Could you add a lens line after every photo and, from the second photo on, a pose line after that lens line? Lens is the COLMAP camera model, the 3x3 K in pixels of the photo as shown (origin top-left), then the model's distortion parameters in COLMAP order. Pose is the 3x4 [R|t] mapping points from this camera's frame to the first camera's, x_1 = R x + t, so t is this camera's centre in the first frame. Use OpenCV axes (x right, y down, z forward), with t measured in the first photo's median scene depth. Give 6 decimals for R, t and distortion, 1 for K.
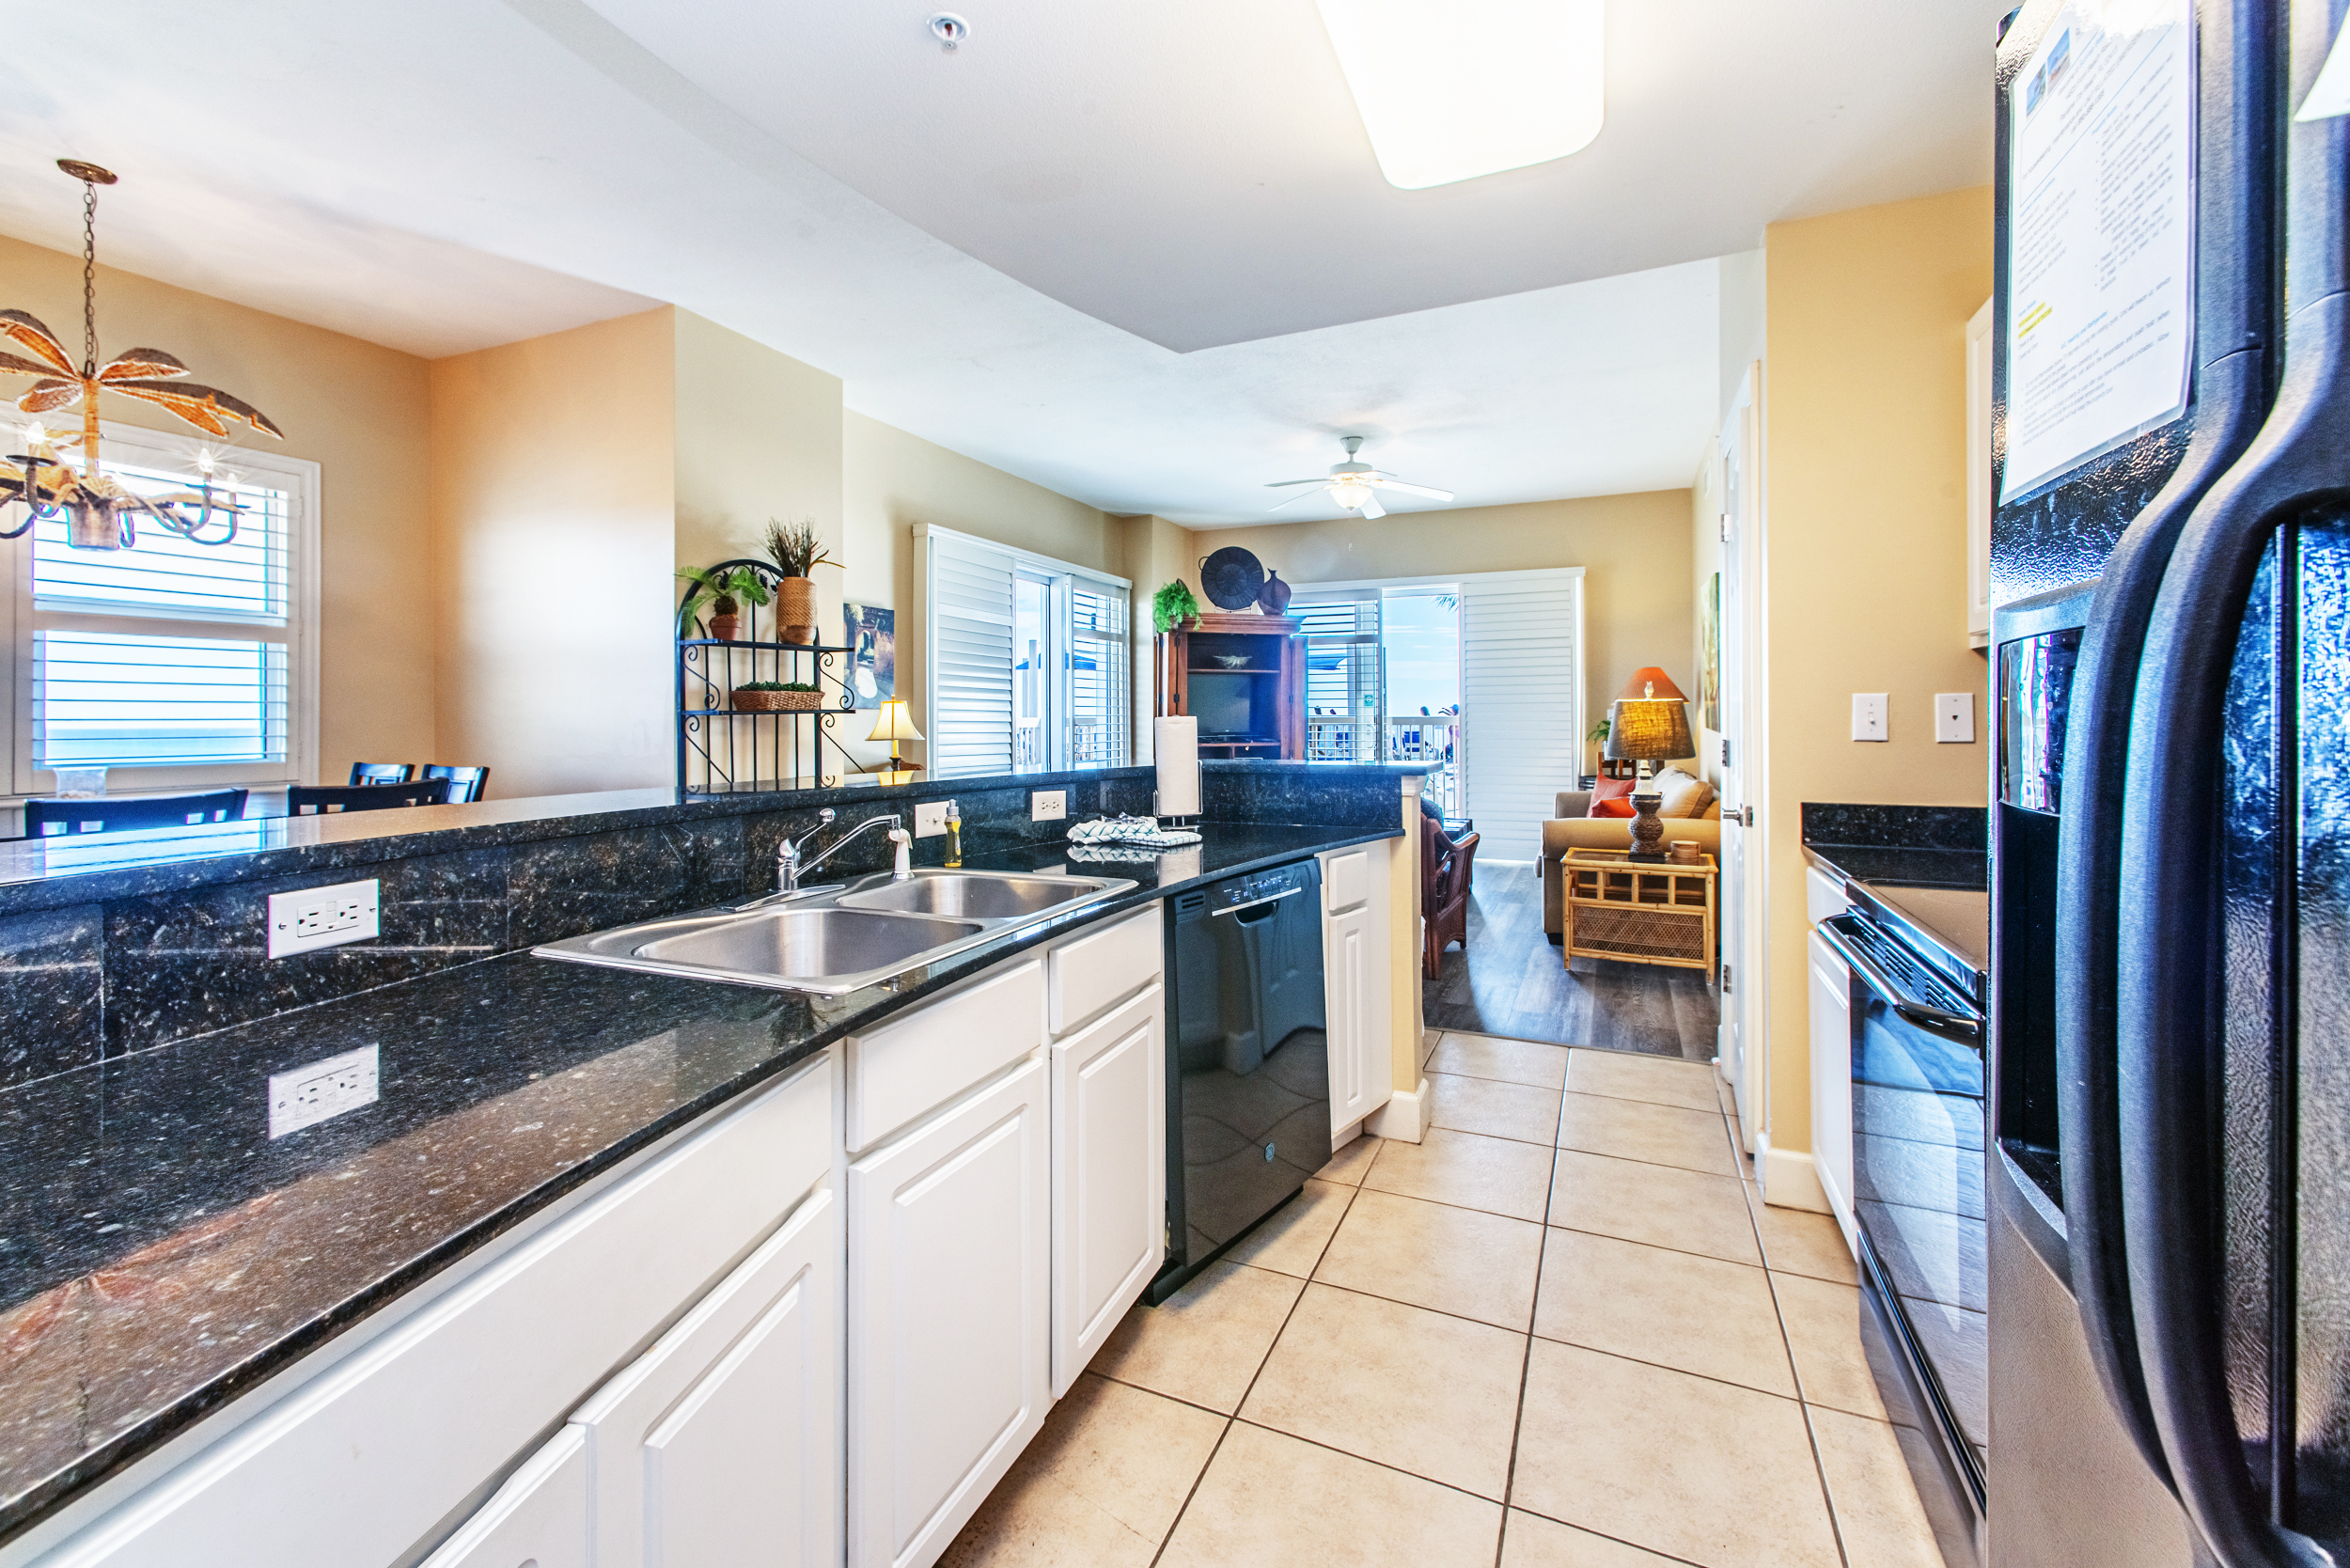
lens RADIAL K [[960.6, 0, 1158.4], [0, 960.6, 741.5], [0, 0, 1]] dist [0.011076, 0.000508]
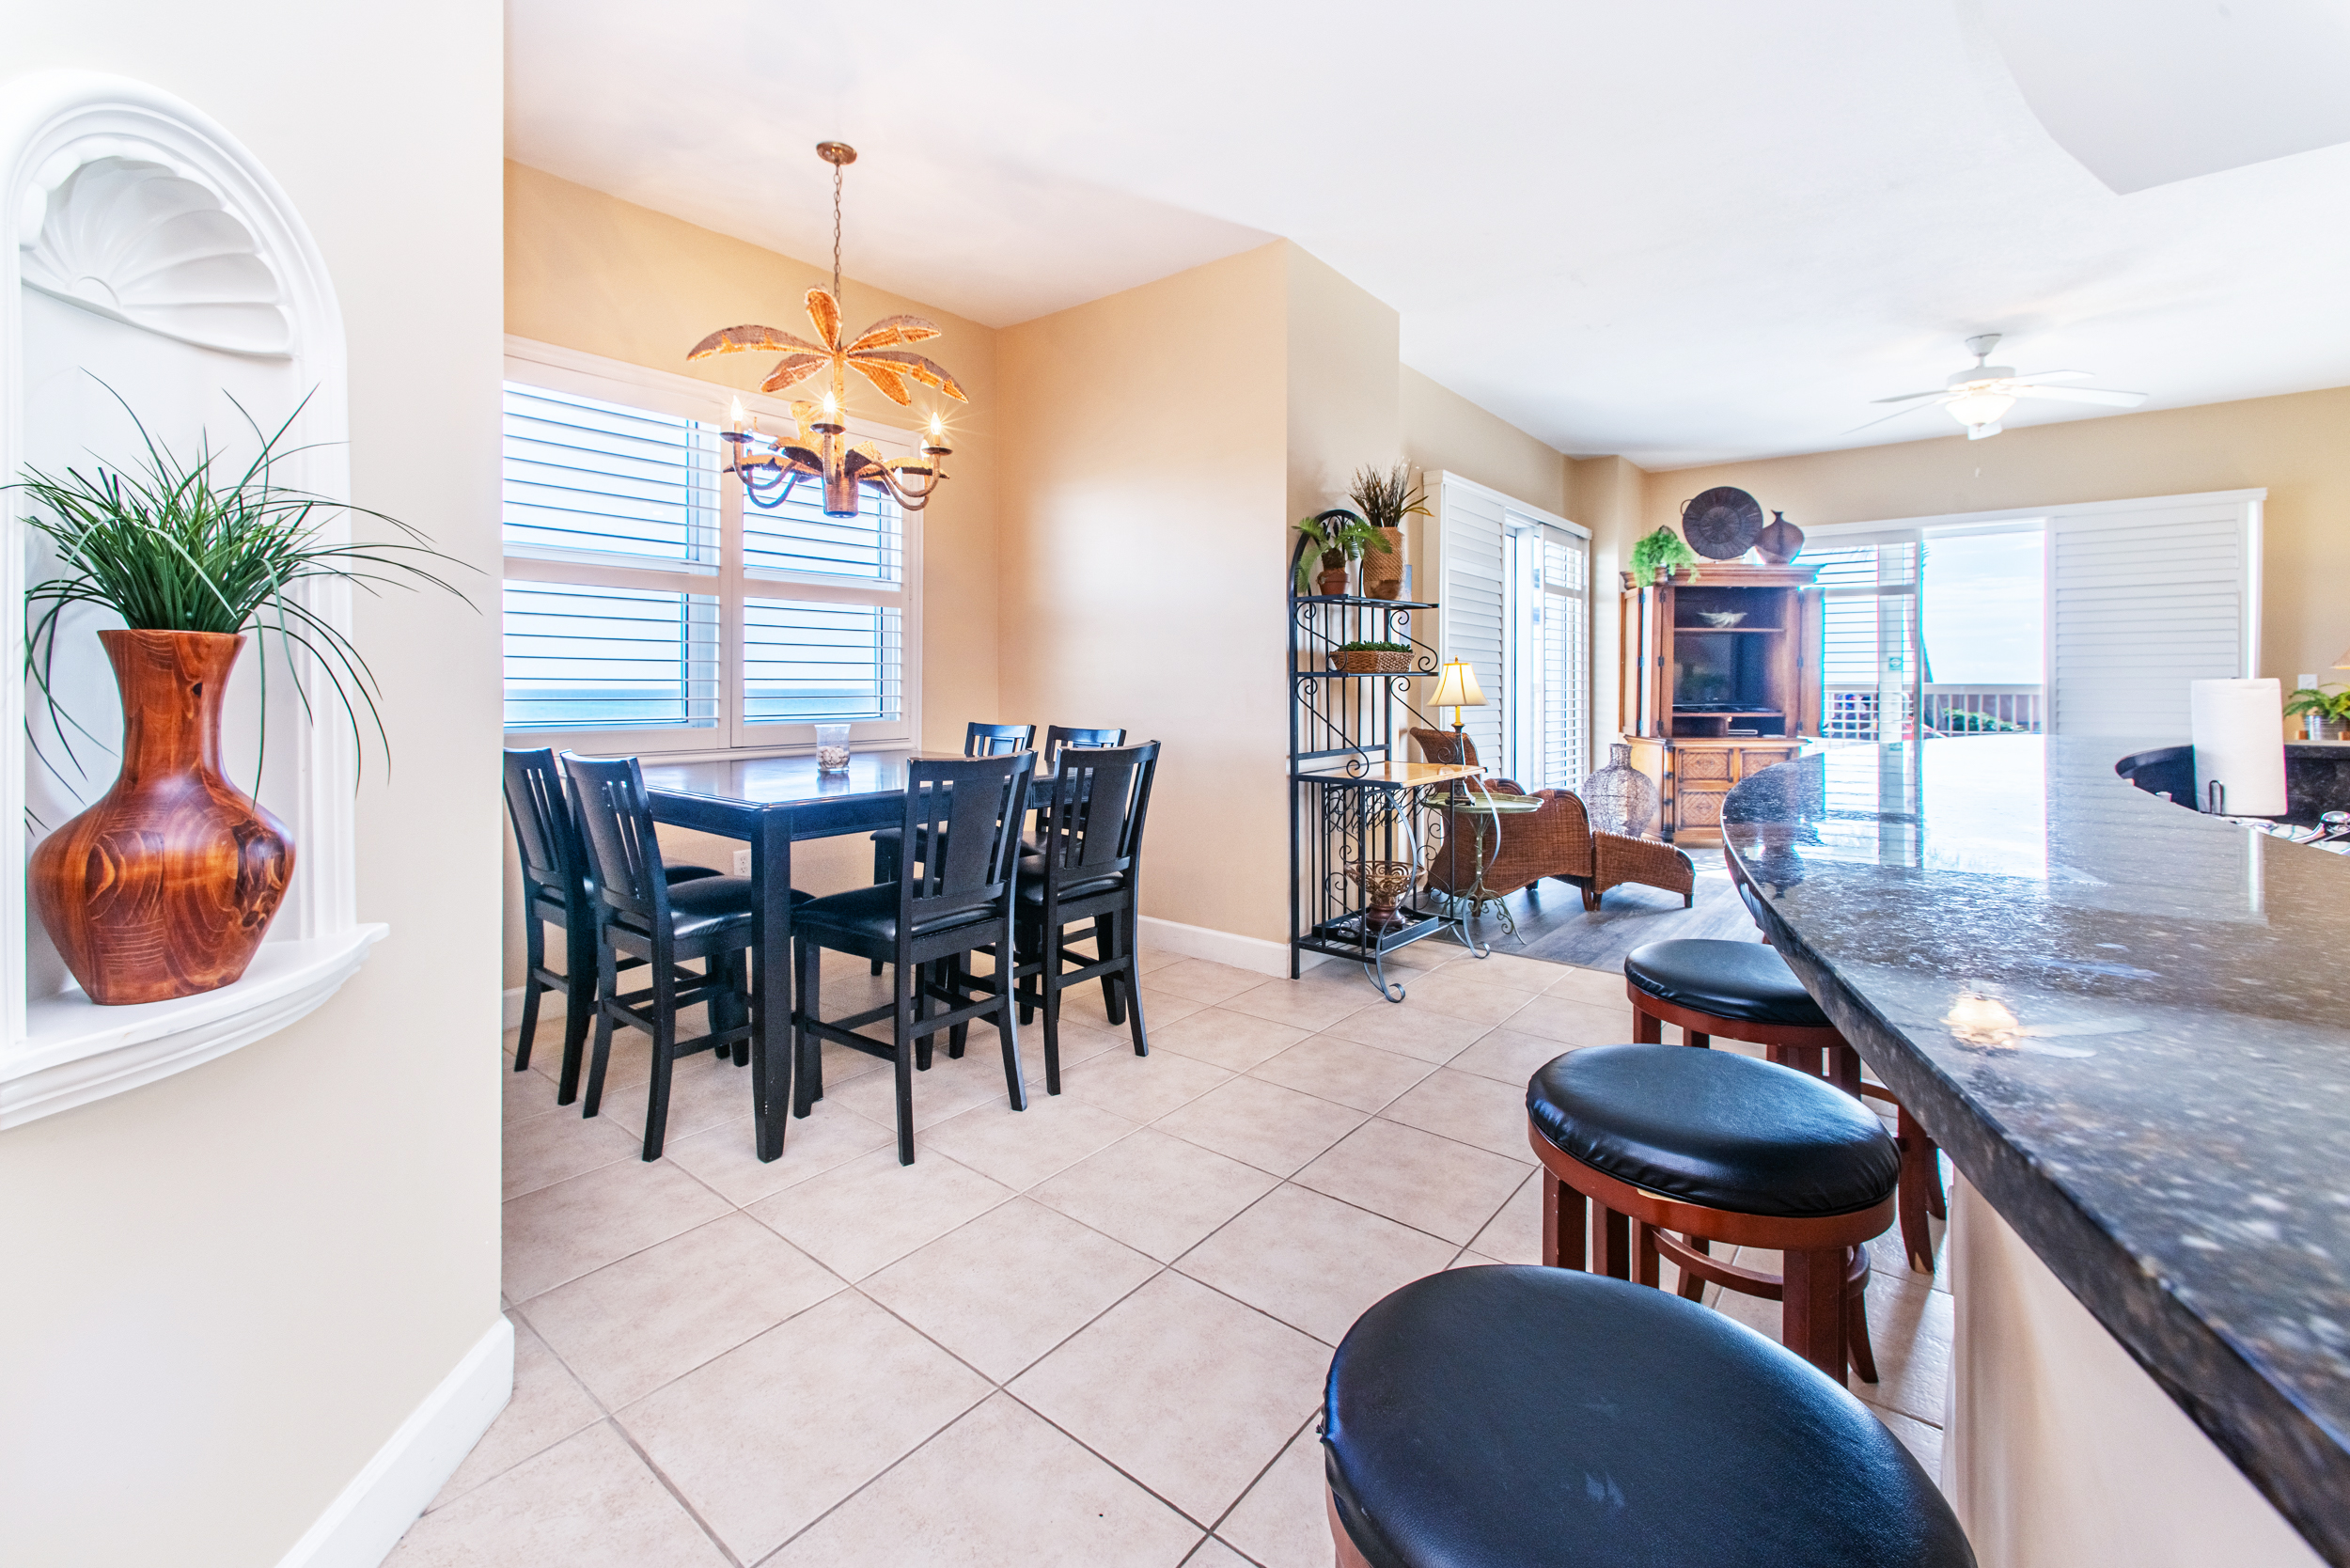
lens RADIAL K [[960.6, 0, 1181.4], [0, 960.6, 703.5], [0, 0, 1]] dist [0.011076, 0.000508]
pose [[0.969011, 0.009942, -0.246817, -0.322759], [-0.010919, 0.999937, -0.002590, 0.001370], [0.246775, 0.005205, 0.969059, 0.065825]]
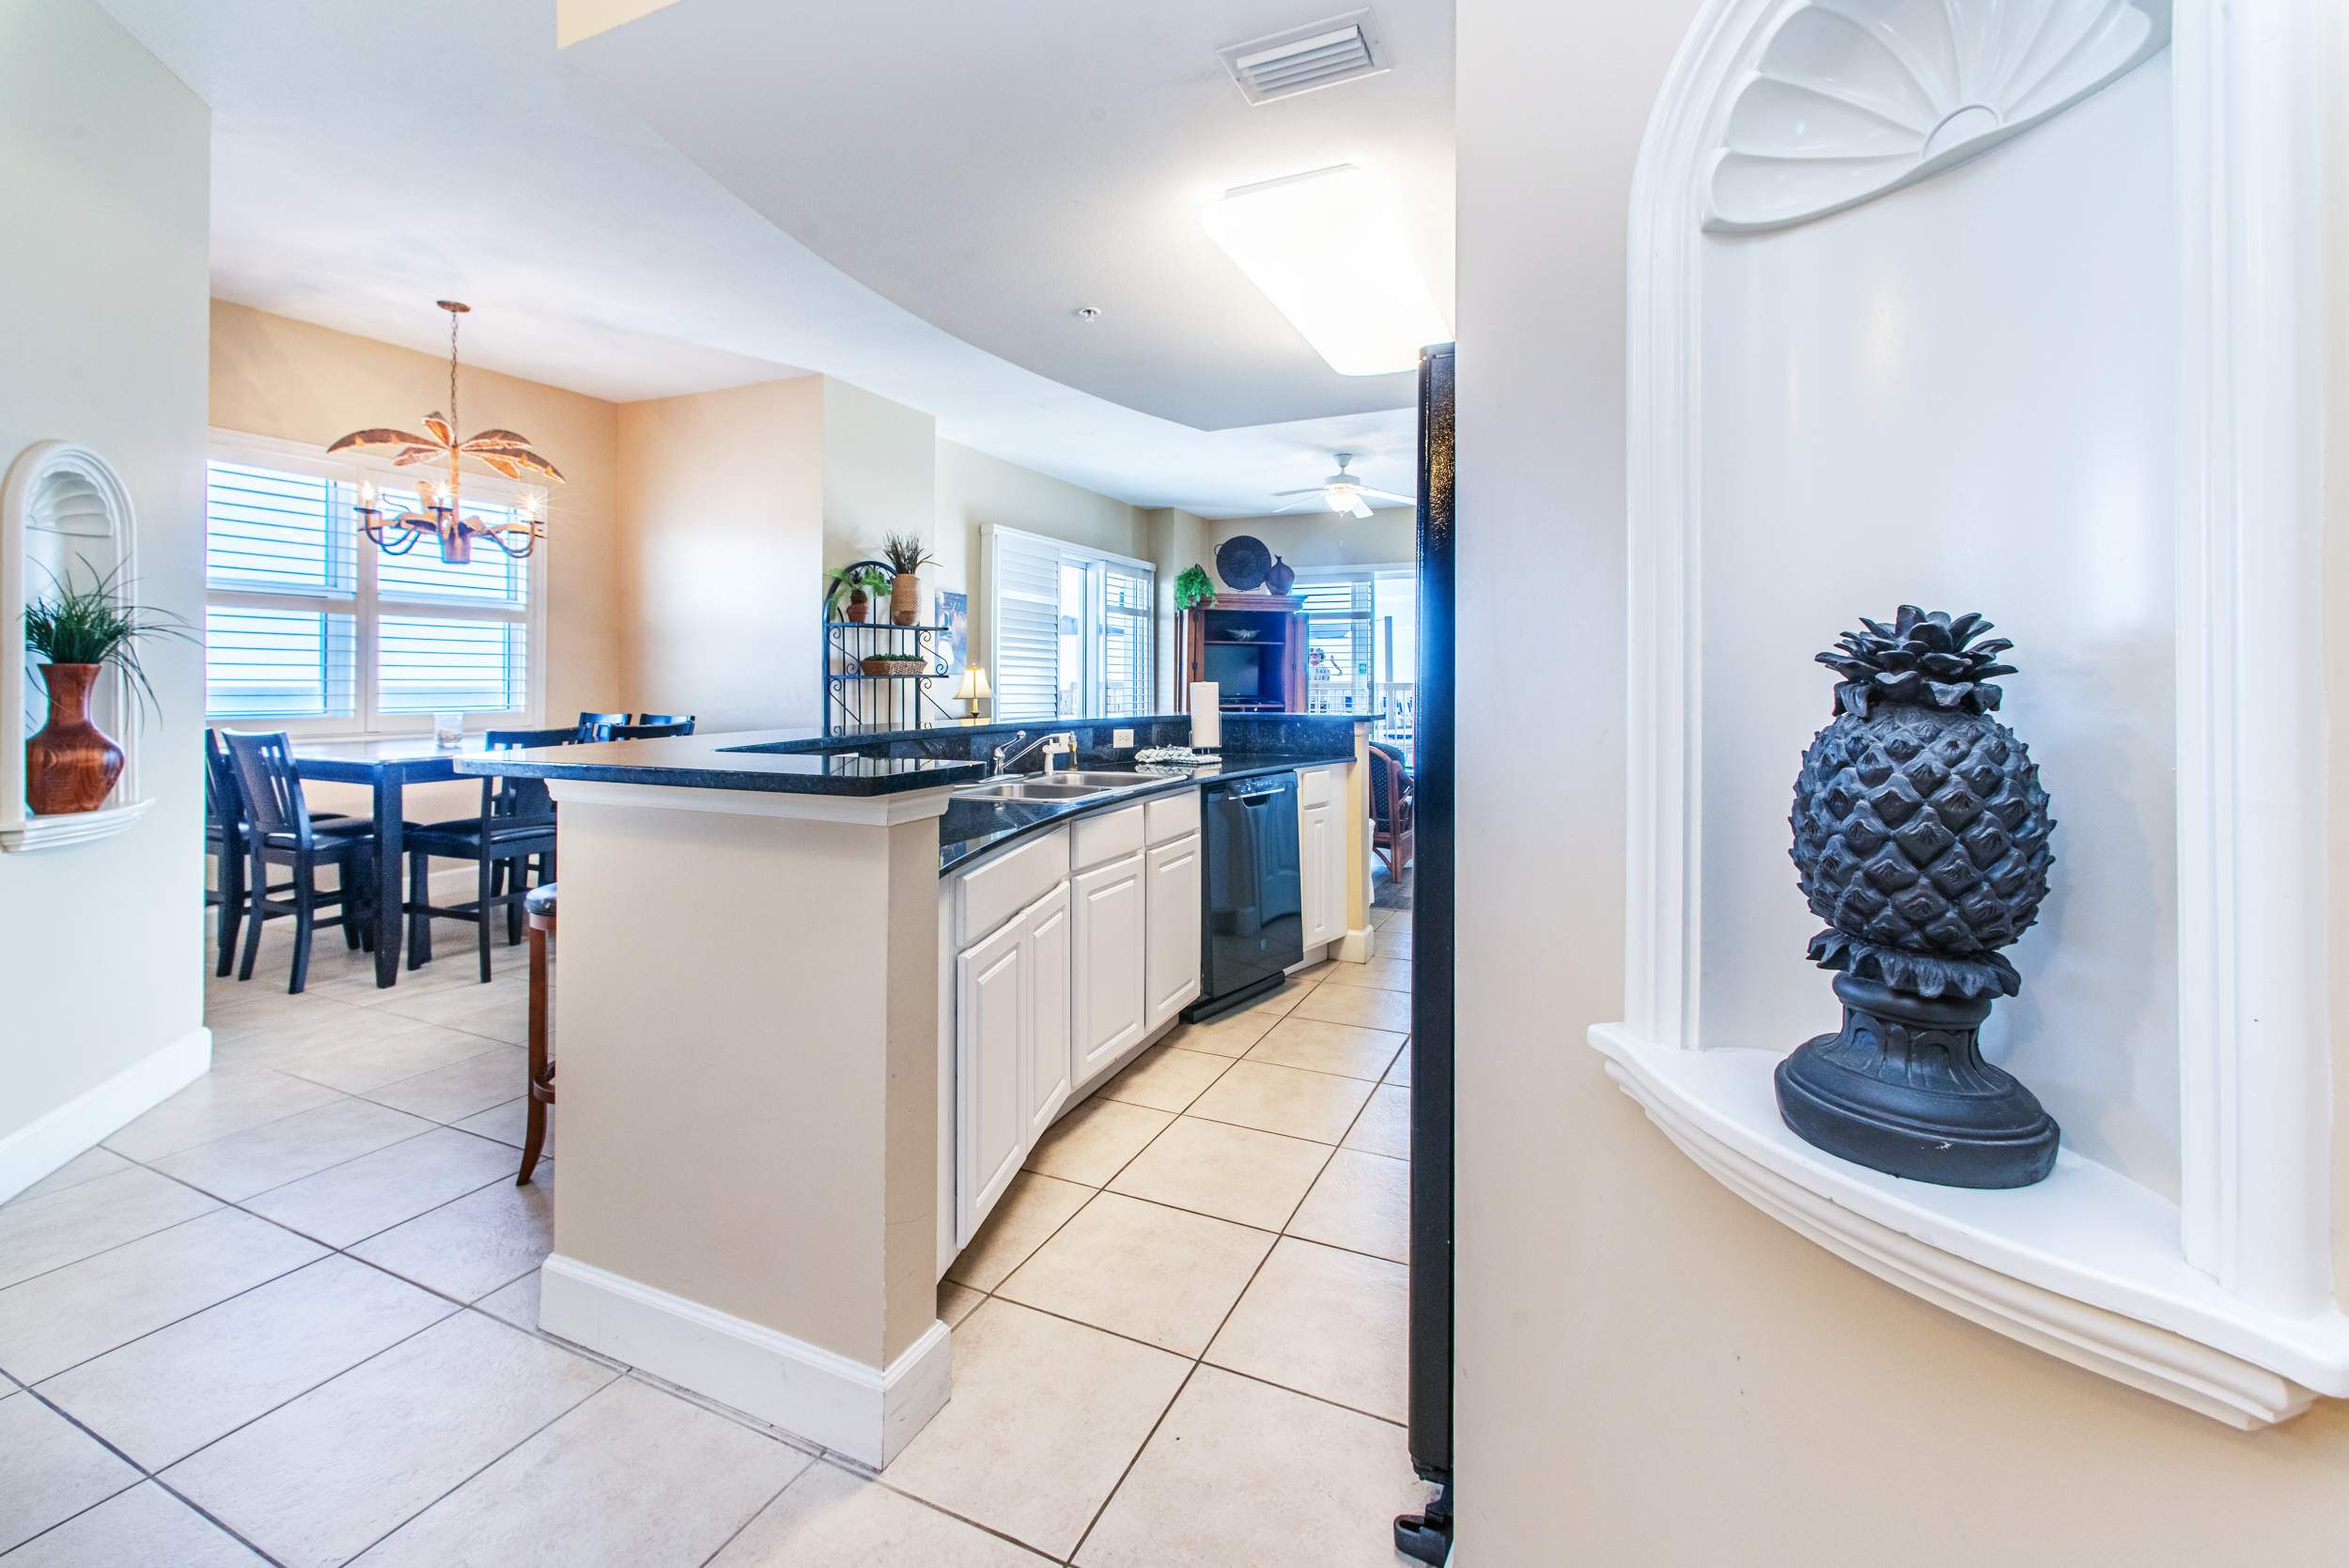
lens RADIAL K [[960.1, 0, 1151.2], [0, 960.1, 691.6], [0, 0, 1]] dist [0.011076, 0.000508]
pose [[0.999802, 0.004448, -0.019374, -0.019324], [-0.004765, 0.999855, -0.016364, 0.007677], [0.019298, 0.016453, 0.999678, -0.273762]]
